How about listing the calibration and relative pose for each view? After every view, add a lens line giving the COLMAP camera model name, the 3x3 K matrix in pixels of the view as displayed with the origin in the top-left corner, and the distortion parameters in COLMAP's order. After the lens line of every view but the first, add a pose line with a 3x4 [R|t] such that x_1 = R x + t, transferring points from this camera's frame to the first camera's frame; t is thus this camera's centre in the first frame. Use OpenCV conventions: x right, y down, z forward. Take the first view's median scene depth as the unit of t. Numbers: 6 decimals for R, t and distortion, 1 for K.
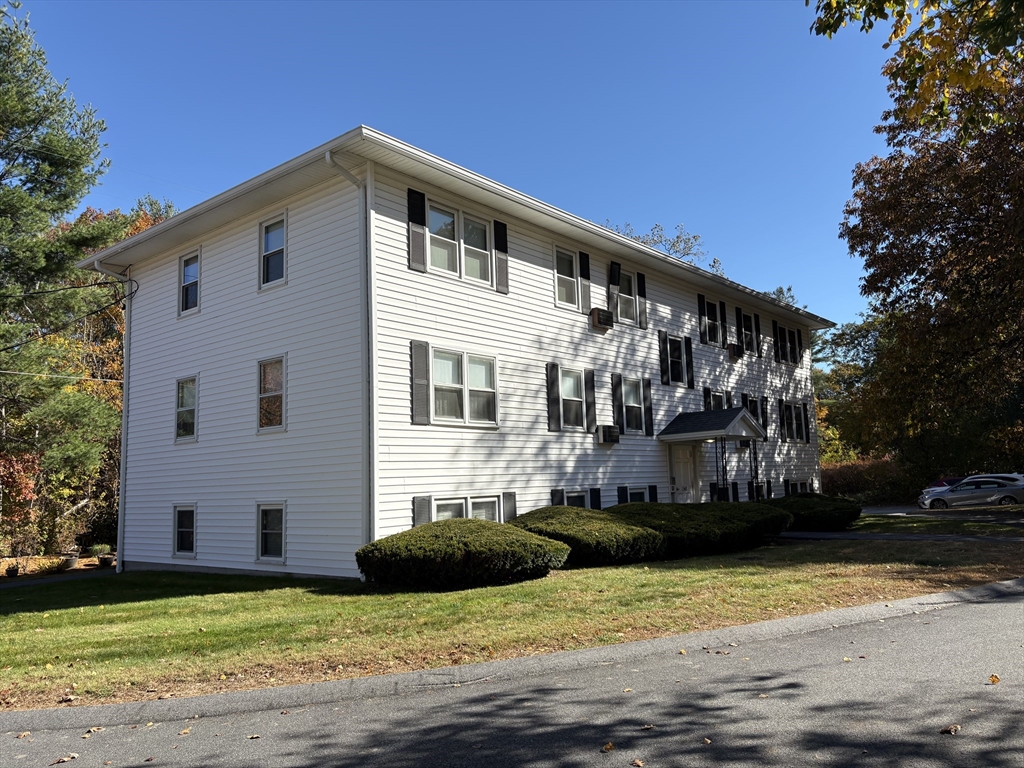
lens RADIAL K [[766.7, 0, 512.8], [0, 766.7, 390.9], [0, 0, 1]] dist [0.041430, -0.043362]
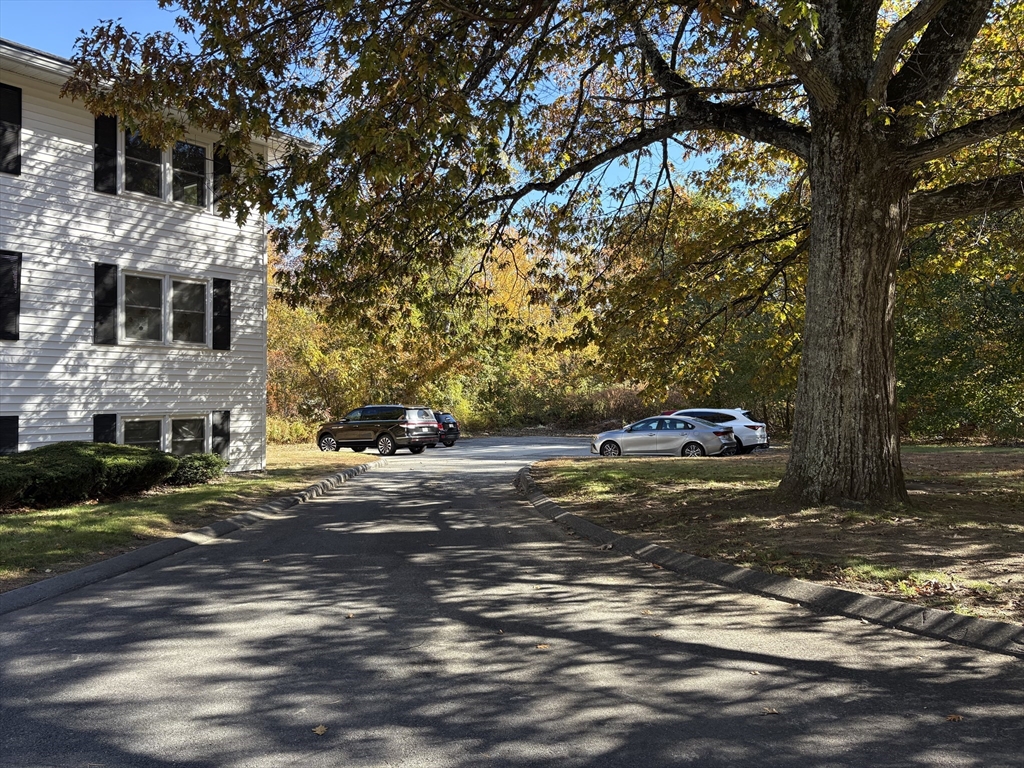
lens RADIAL K [[766.7, 0, 510.2], [0, 766.7, 384.3], [0, 0, 1]] dist [0.041430, -0.043362]
pose [[0.997992, 0.033591, 0.053698, 0.886713], [-0.038847, 0.994223, 0.100055, 0.042800], [-0.050027, -0.101940, 0.993532, 0.672865]]
